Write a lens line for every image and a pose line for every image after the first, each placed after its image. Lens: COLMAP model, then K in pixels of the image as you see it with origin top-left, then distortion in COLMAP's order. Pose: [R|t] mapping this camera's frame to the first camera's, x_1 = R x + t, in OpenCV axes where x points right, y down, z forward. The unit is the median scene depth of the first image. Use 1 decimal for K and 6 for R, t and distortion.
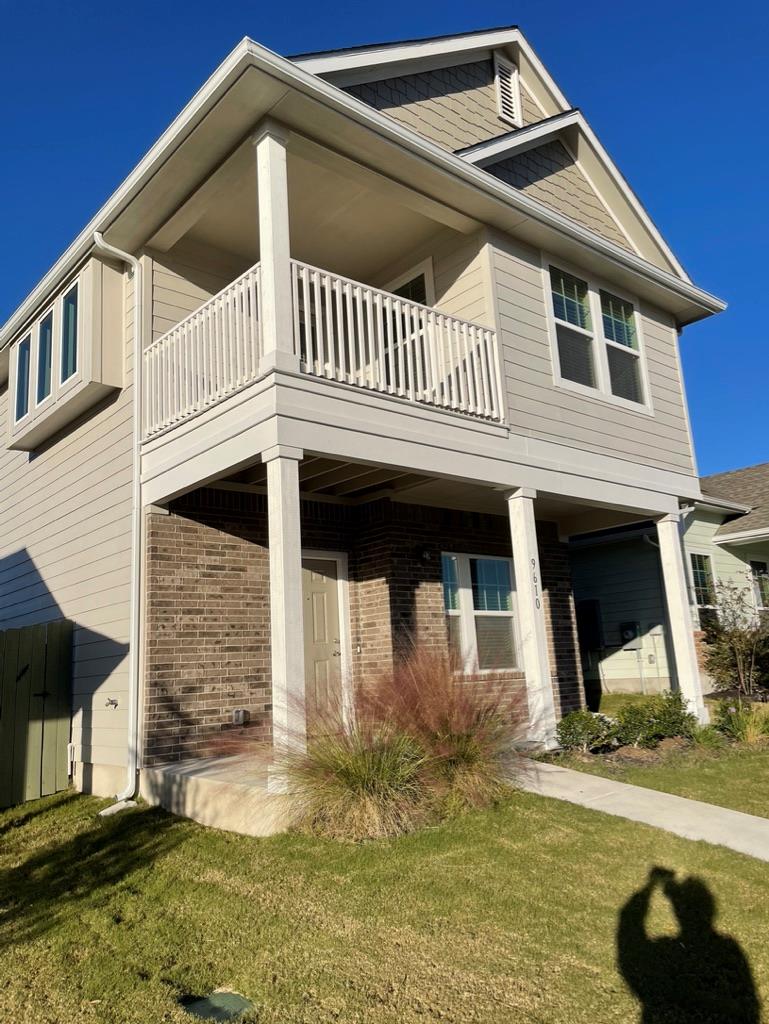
lens RADIAL K [[780.3, 0, 383.3], [0, 780.3, 513.4], [0, 0, 1]] dist [0.066187, -0.079523]
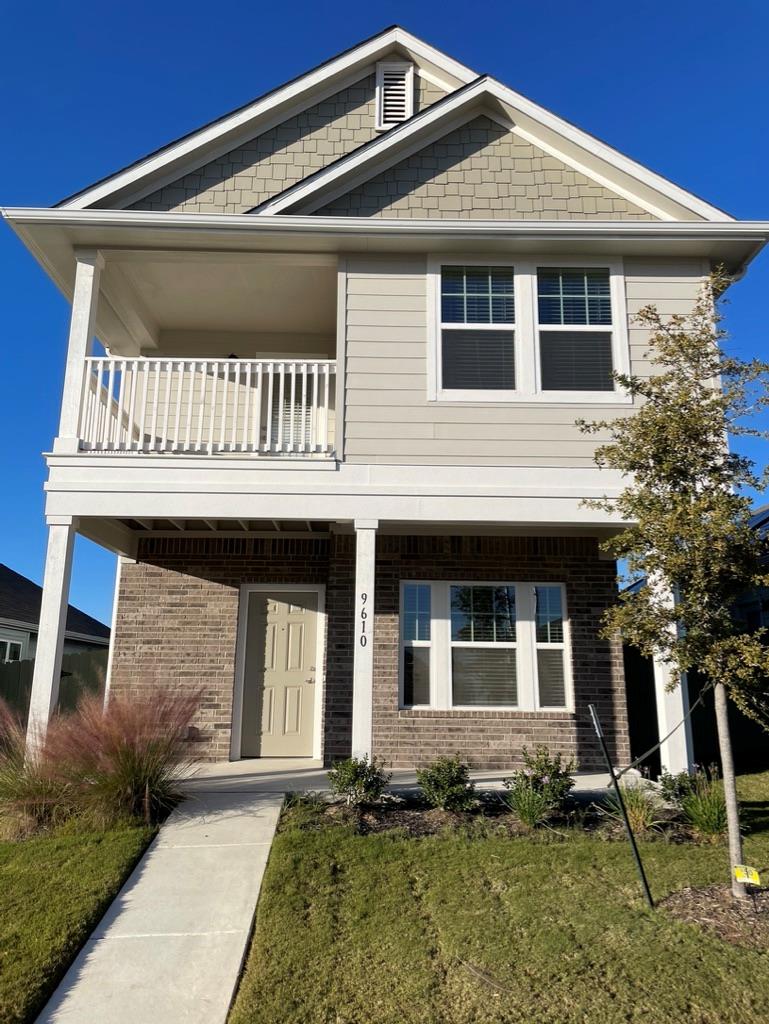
lens RADIAL K [[835.5, 0, 383.9], [0, 835.5, 508.6], [0, 0, 1]] dist [0.050193, 0.002985]
pose [[0.762518, -0.082987, -0.641623, 0.841557], [0.079705, 0.996234, -0.034128, -0.007827], [0.642039, -0.025118, 0.766261, 0.221560]]
